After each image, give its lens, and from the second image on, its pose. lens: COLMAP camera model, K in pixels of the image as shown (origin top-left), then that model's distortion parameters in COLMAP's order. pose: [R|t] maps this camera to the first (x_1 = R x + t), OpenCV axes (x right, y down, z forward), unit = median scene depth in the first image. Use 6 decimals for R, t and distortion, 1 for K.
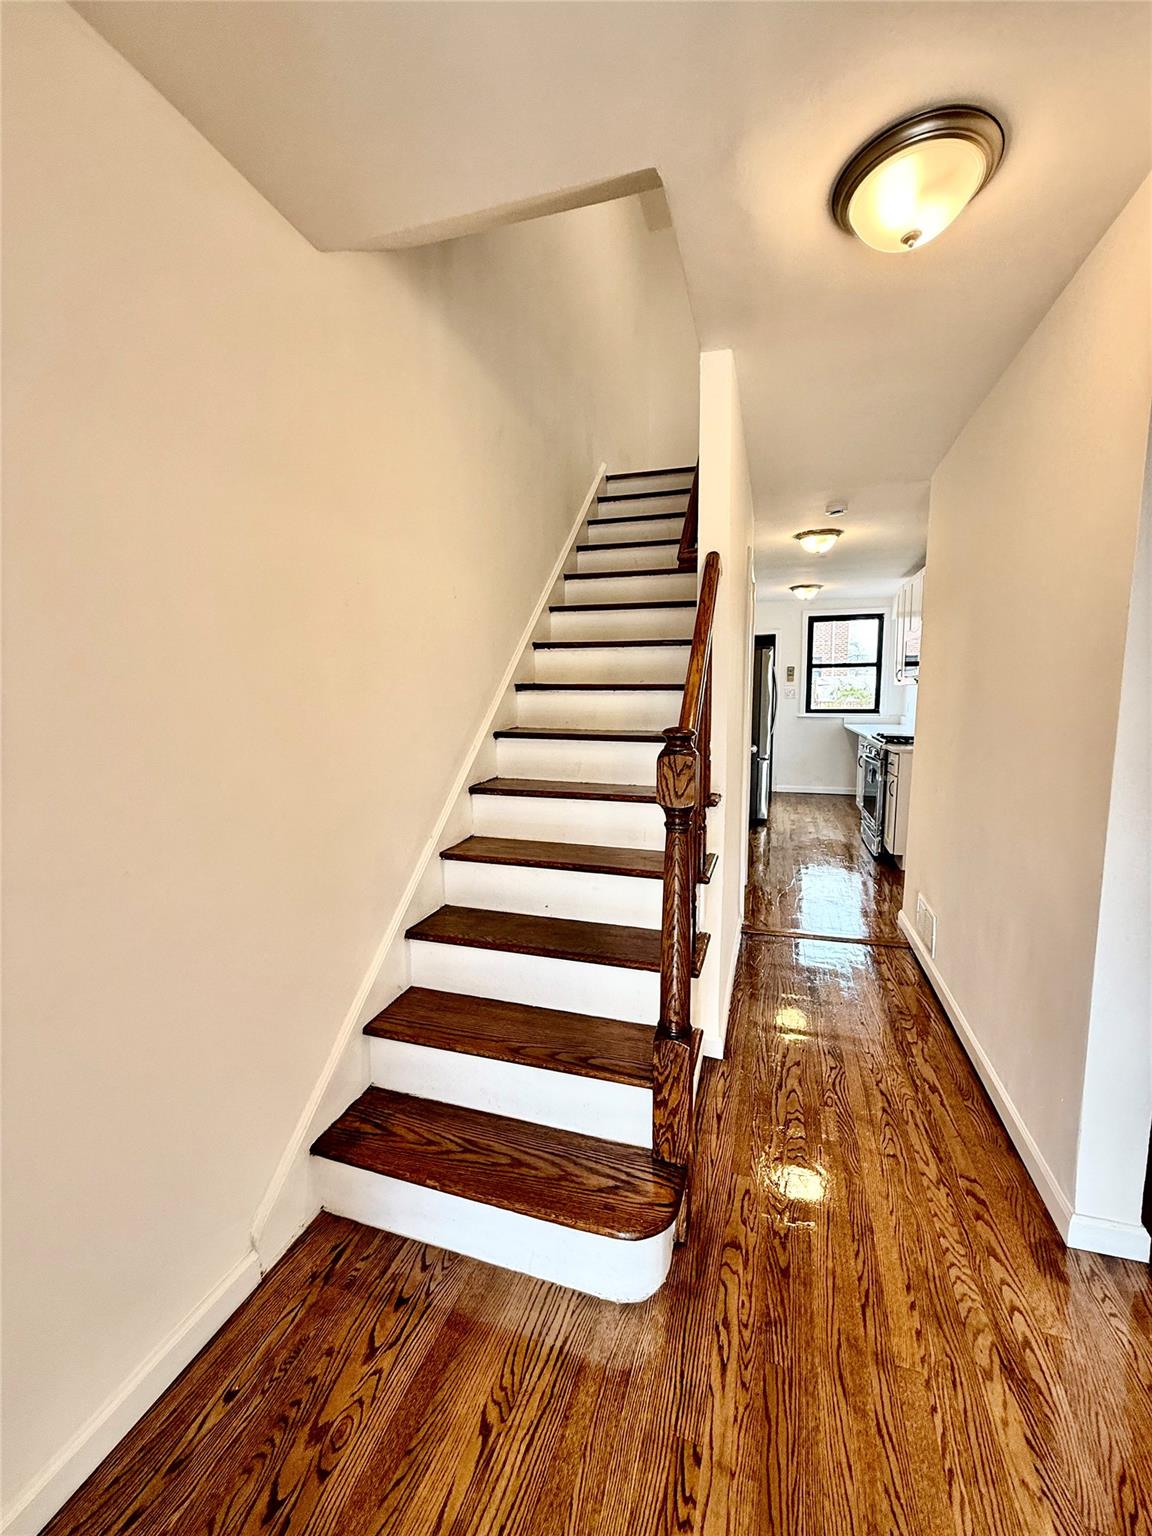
lens RADIAL K [[610.7, 0, 574.4], [0, 610.7, 762.9], [0, 0, 1]] dist [0.000112, 0.000225]
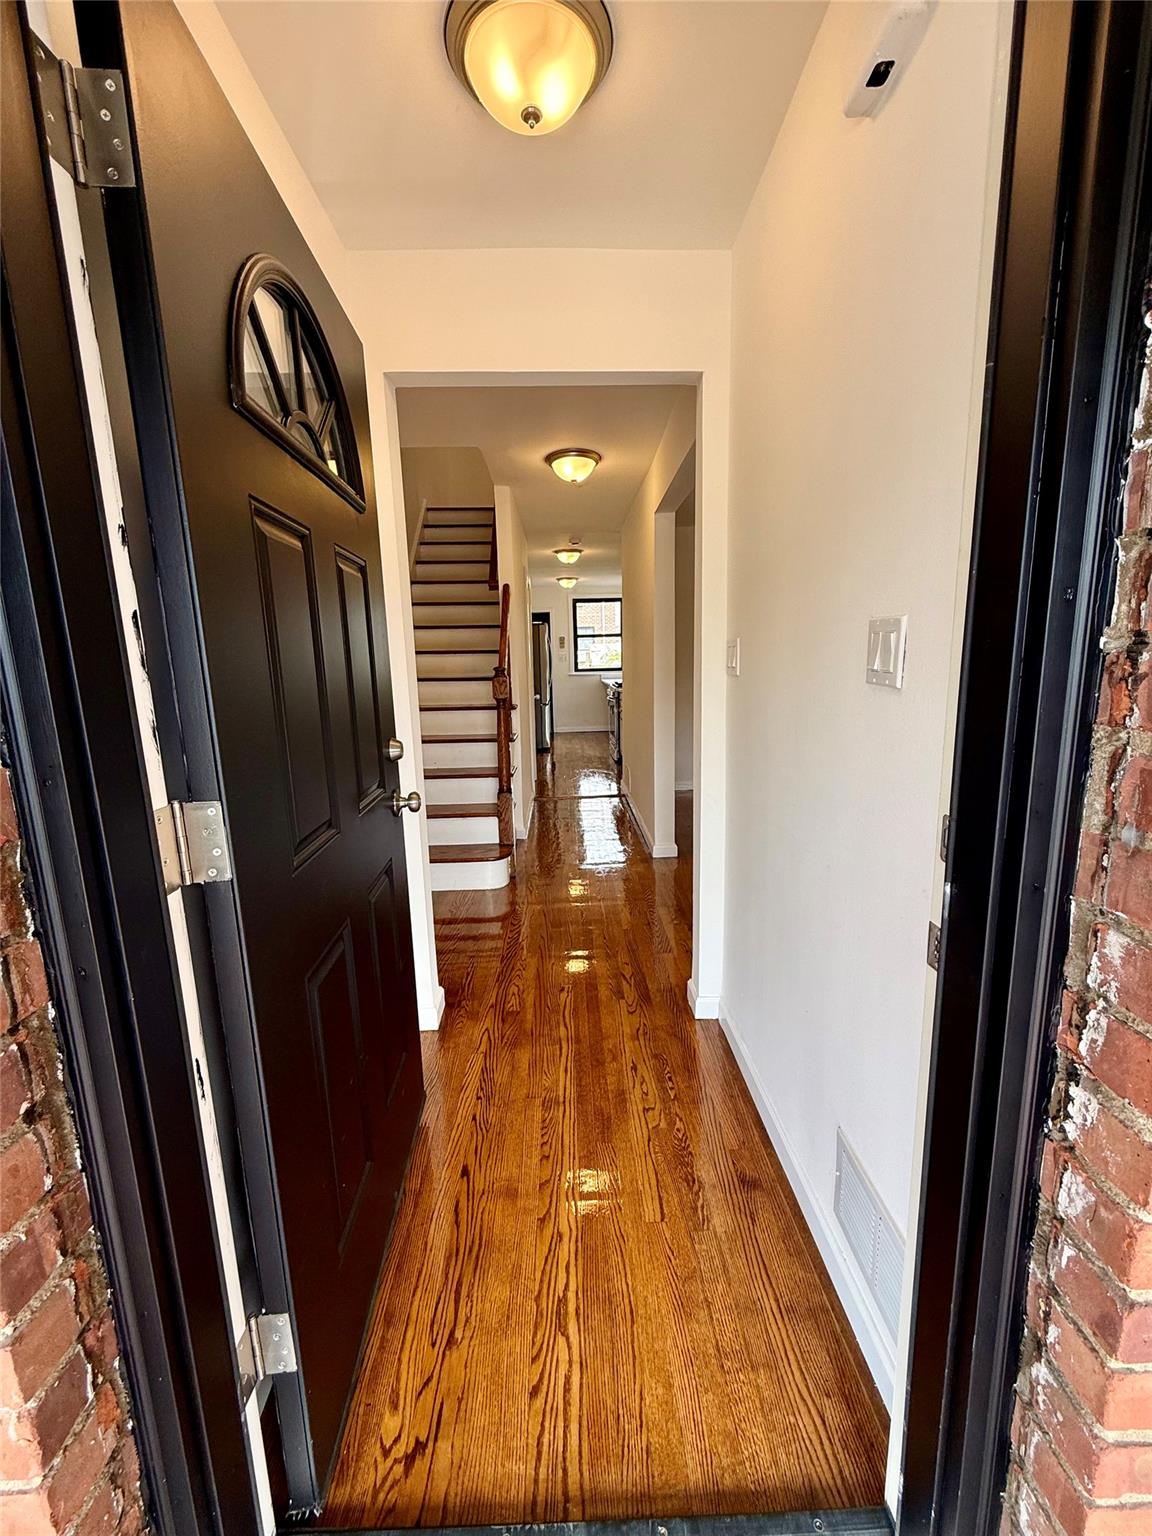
lens RADIAL K [[610.7, 0, 574.4], [0, 610.7, 762.9], [0, 0, 1]] dist [0.000112, 0.000225]
pose [[0.943040, -0.075153, 0.324080, -0.109154], [0.058398, 0.996420, 0.061133, 0.055080], [-0.327515, -0.038725, 0.944052, -0.423412]]
